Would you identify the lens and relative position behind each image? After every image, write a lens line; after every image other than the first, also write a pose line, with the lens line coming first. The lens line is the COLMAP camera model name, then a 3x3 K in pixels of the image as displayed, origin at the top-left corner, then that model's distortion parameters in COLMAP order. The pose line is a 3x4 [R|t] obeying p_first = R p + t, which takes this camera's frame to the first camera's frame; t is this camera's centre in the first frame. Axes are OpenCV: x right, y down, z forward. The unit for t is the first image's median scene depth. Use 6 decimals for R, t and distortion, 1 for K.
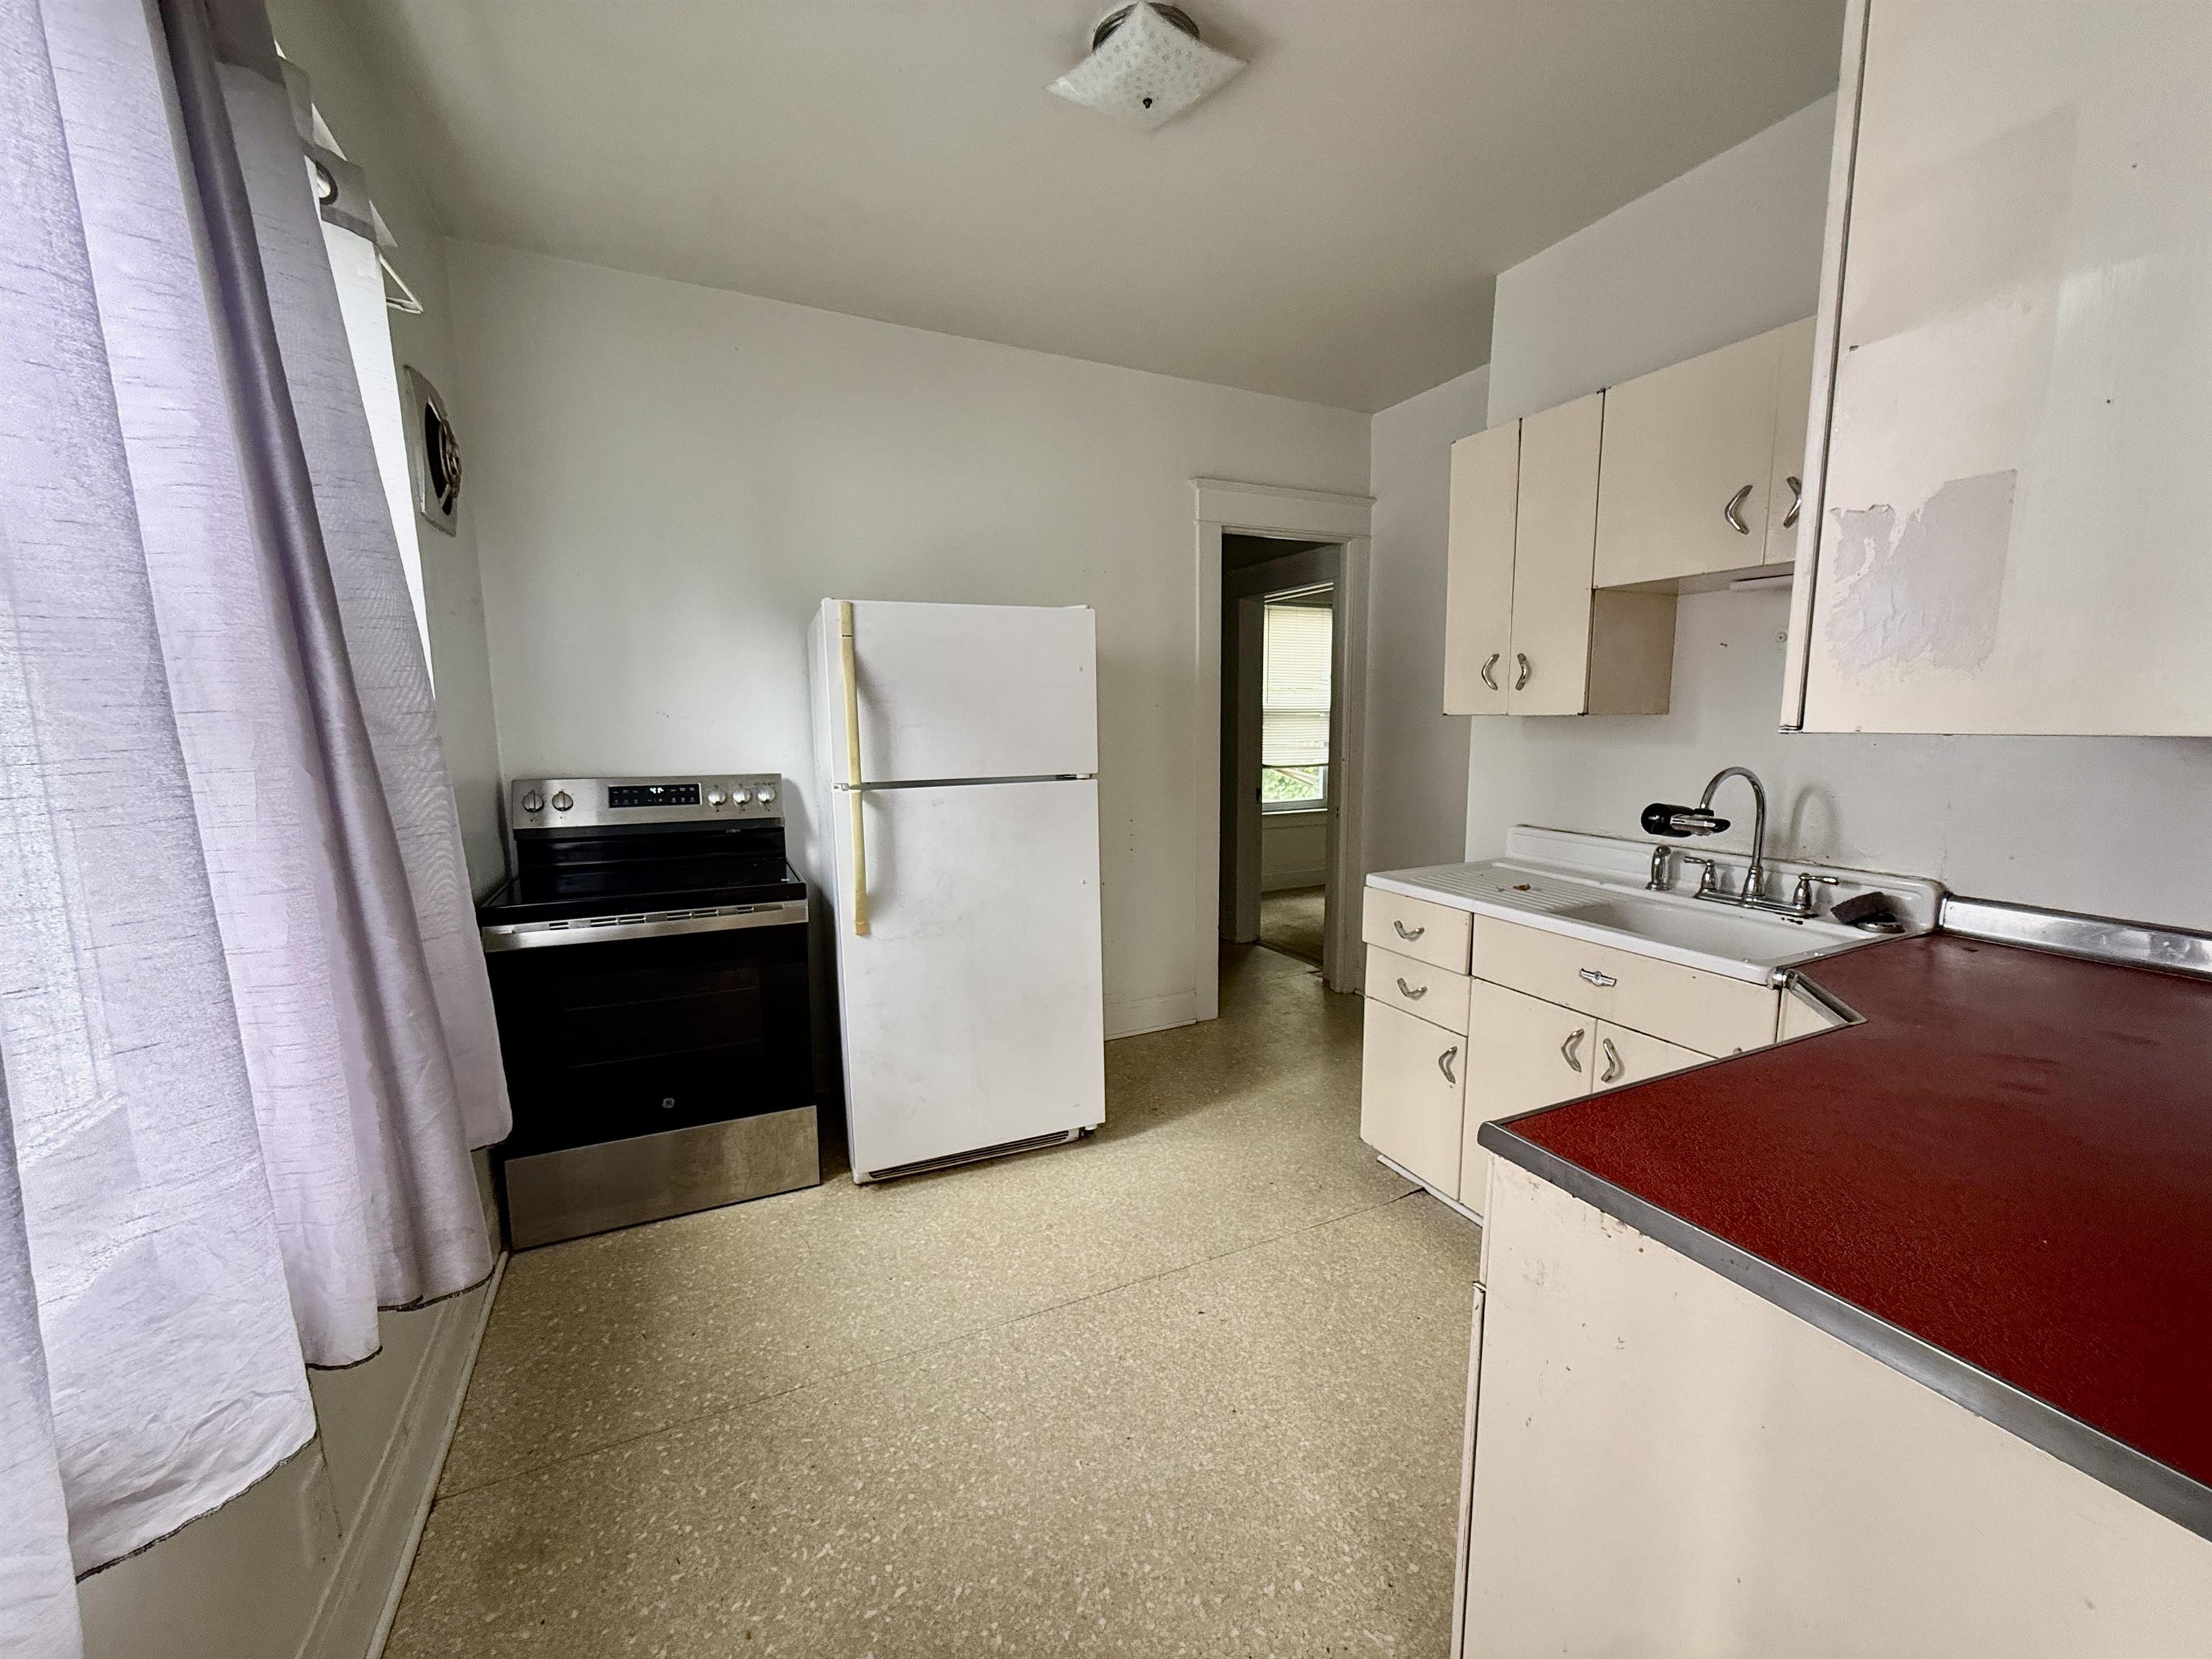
lens RADIAL K [[880.4, 0, 1110.1], [0, 880.4, 832.1], [0, 0, 1]] dist [-0.000904, -0.000102]
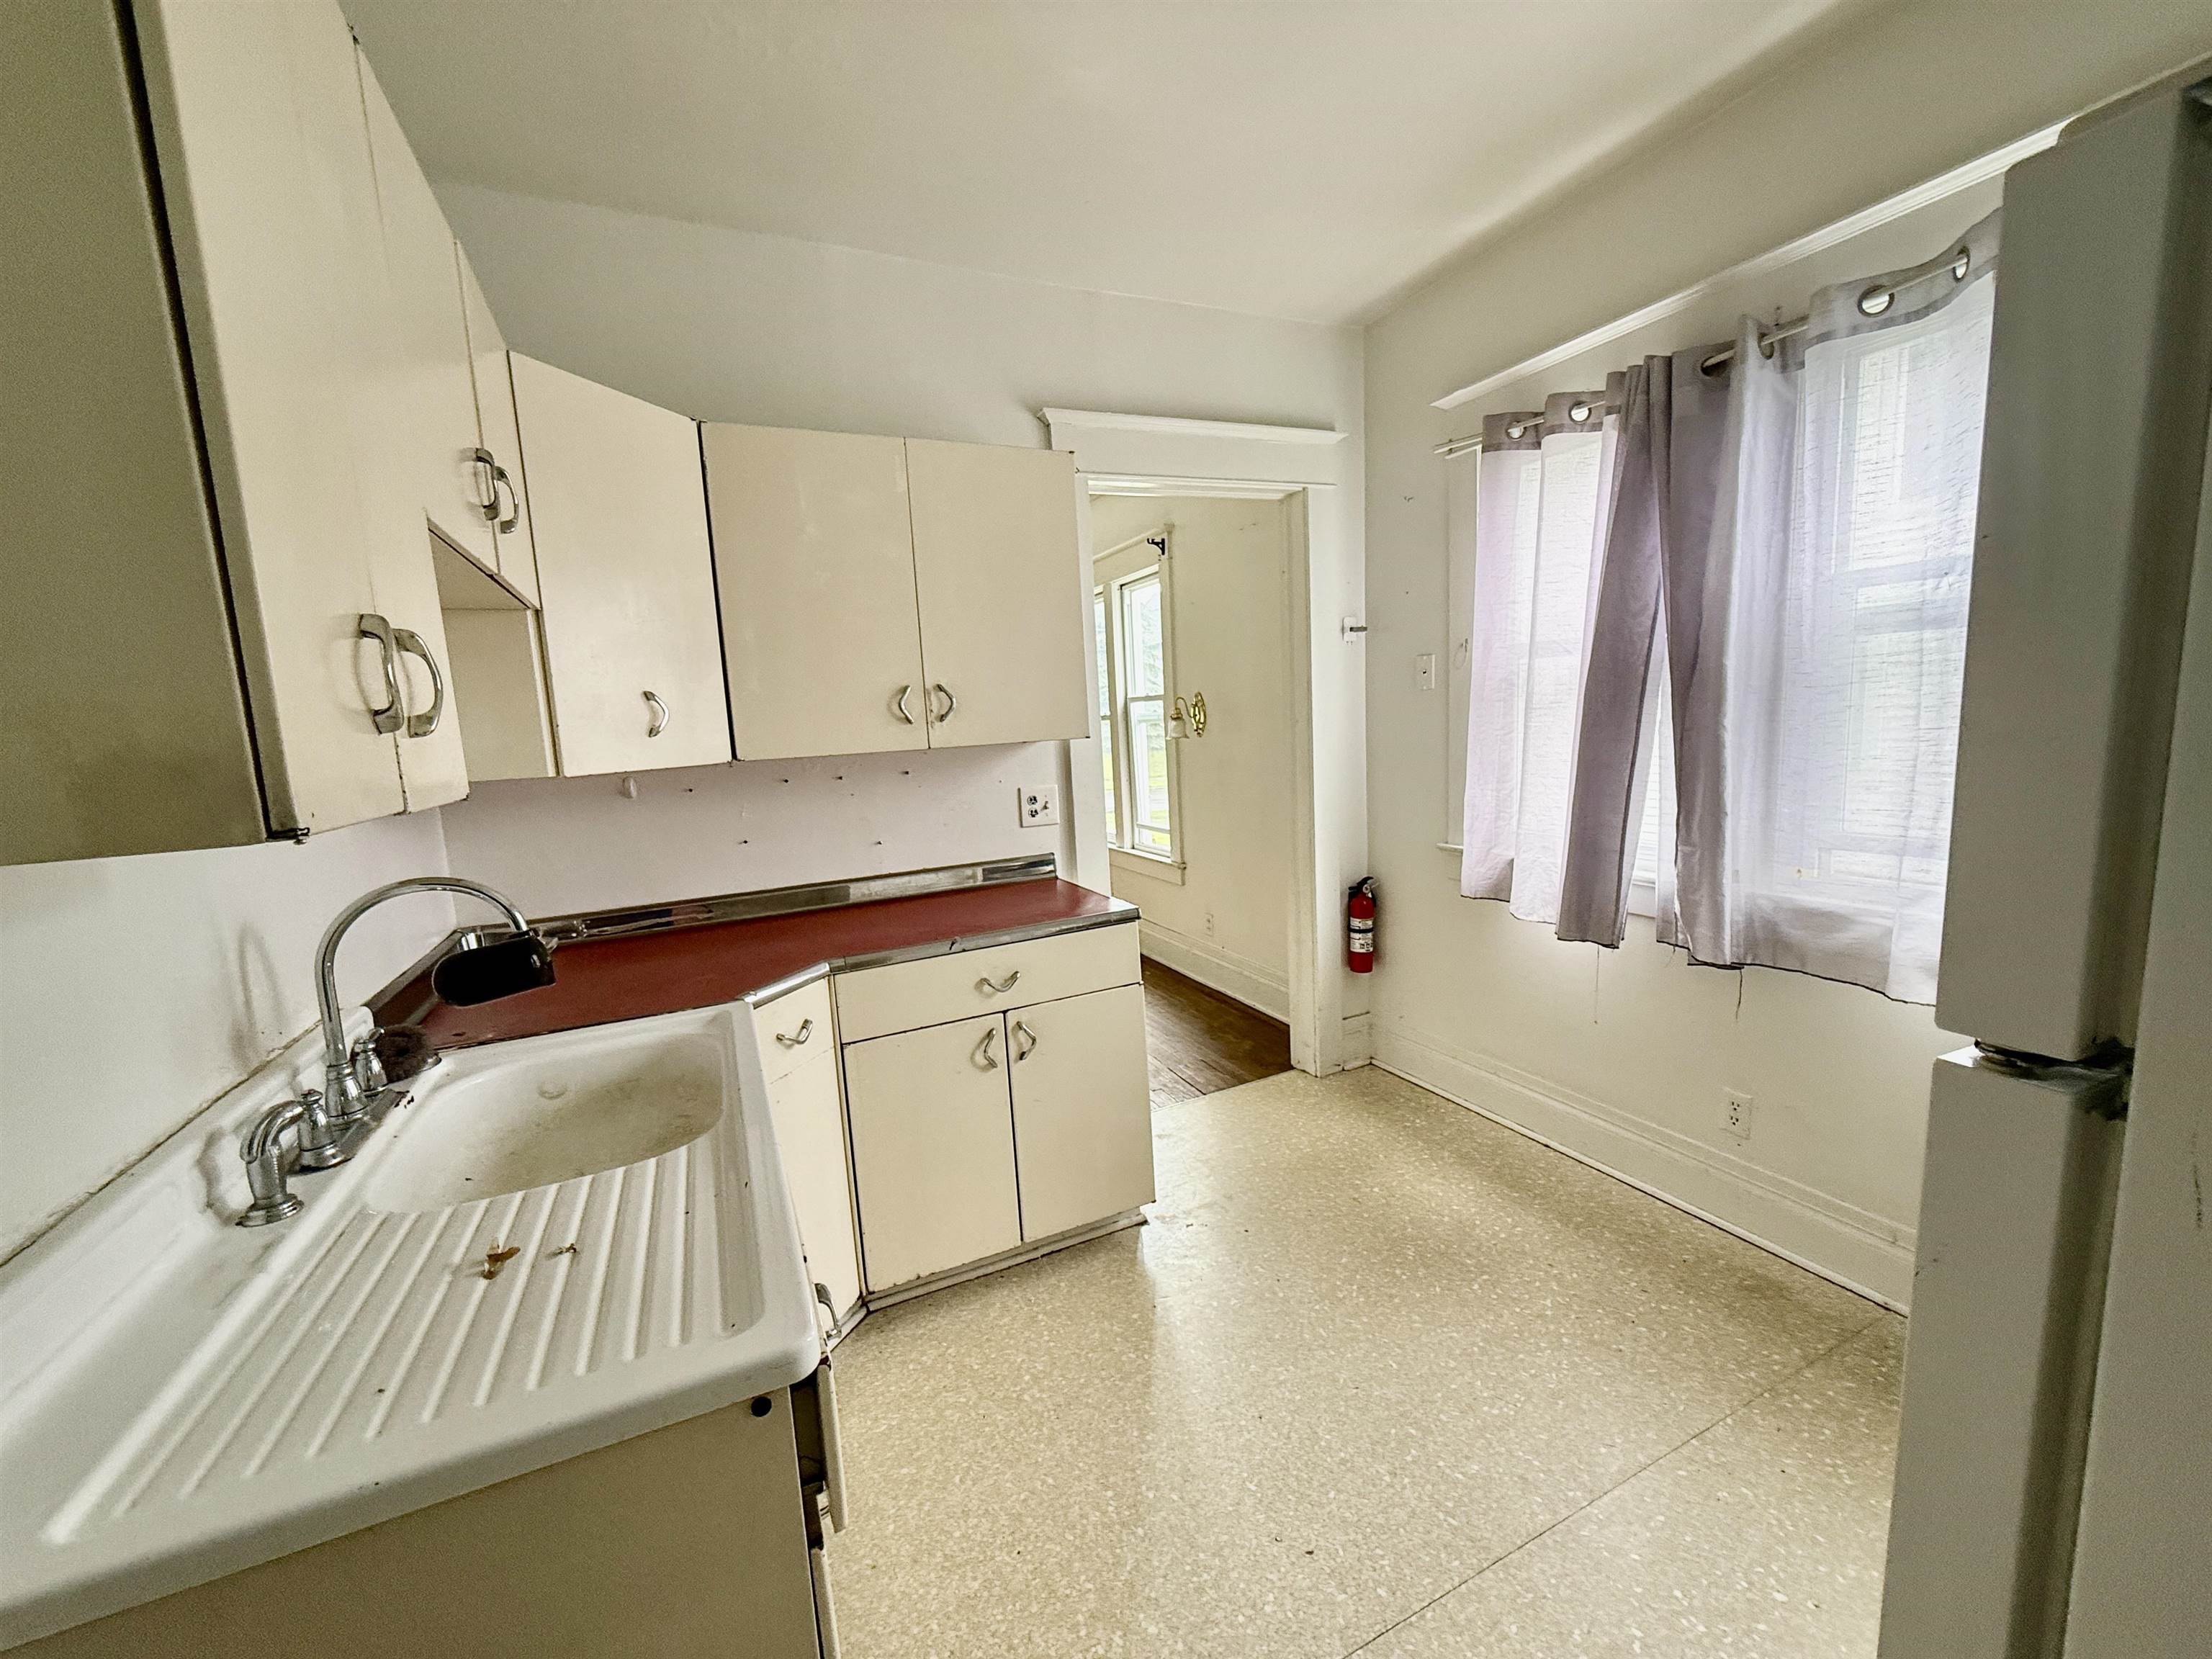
lens RADIAL K [[880.4, 0, 1110.1], [0, 880.4, 832.1], [0, 0, 1]] dist [-0.000904, -0.000102]
pose [[-0.998540, 0.051926, 0.014886, 0.270537], [0.054015, 0.962096, 0.267307, -0.276705], [-0.000441, 0.267720, -0.963497, 1.837594]]
